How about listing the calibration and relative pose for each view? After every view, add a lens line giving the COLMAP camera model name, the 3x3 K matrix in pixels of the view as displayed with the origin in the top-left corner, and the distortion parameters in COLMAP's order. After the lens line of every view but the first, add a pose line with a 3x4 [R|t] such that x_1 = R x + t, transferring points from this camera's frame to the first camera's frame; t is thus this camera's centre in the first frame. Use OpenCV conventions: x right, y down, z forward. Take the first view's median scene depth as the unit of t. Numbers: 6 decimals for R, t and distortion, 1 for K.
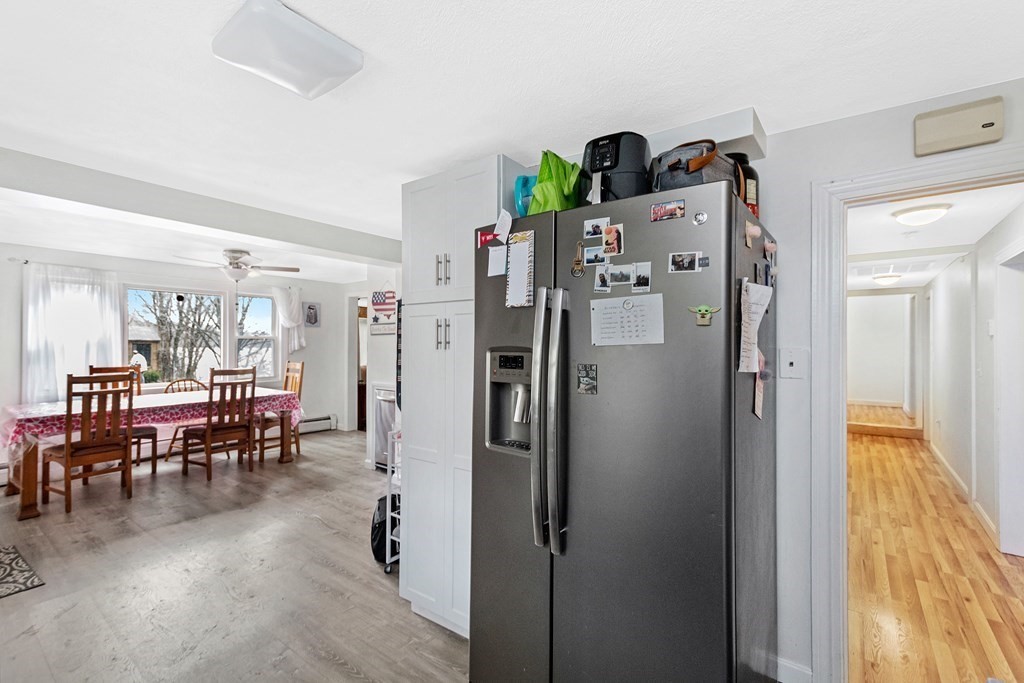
lens RADIAL K [[461.7, 0, 518.8], [0, 461.7, 333.6], [0, 0, 1]] dist [0.001445, -0.005964]
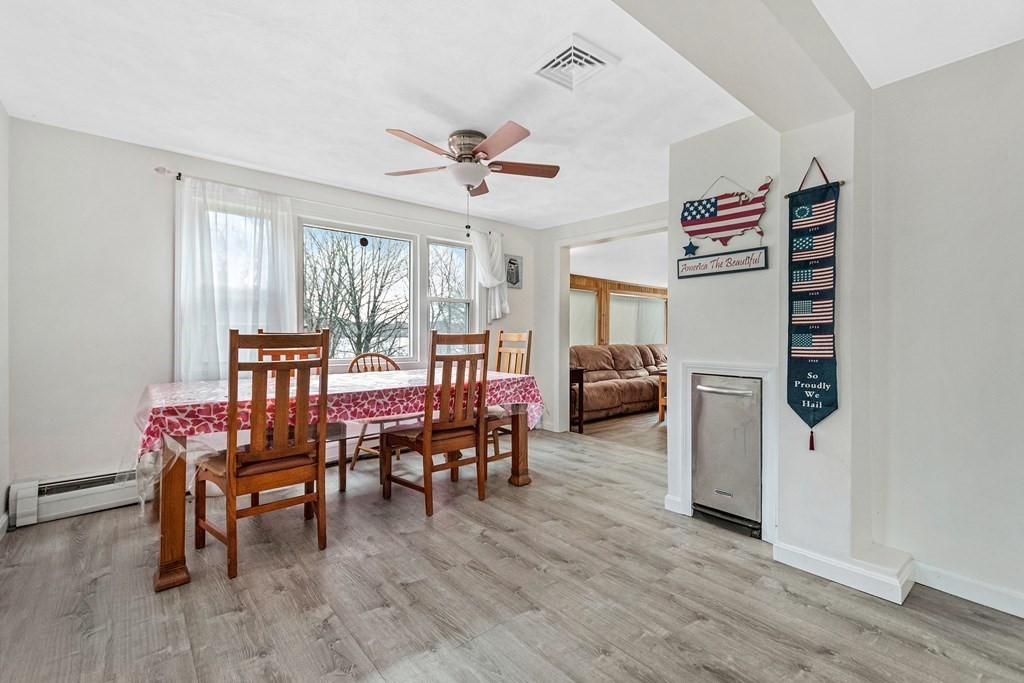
lens RADIAL K [[461.7, 0, 518.4], [0, 461.7, 329.6], [0, 0, 1]] dist [0.001445, -0.005964]
pose [[0.975541, 0.003284, -0.219791, -0.422625], [-0.000988, 0.999944, 0.010558, 0.066358], [0.219813, -0.010083, 0.975490, 0.433282]]
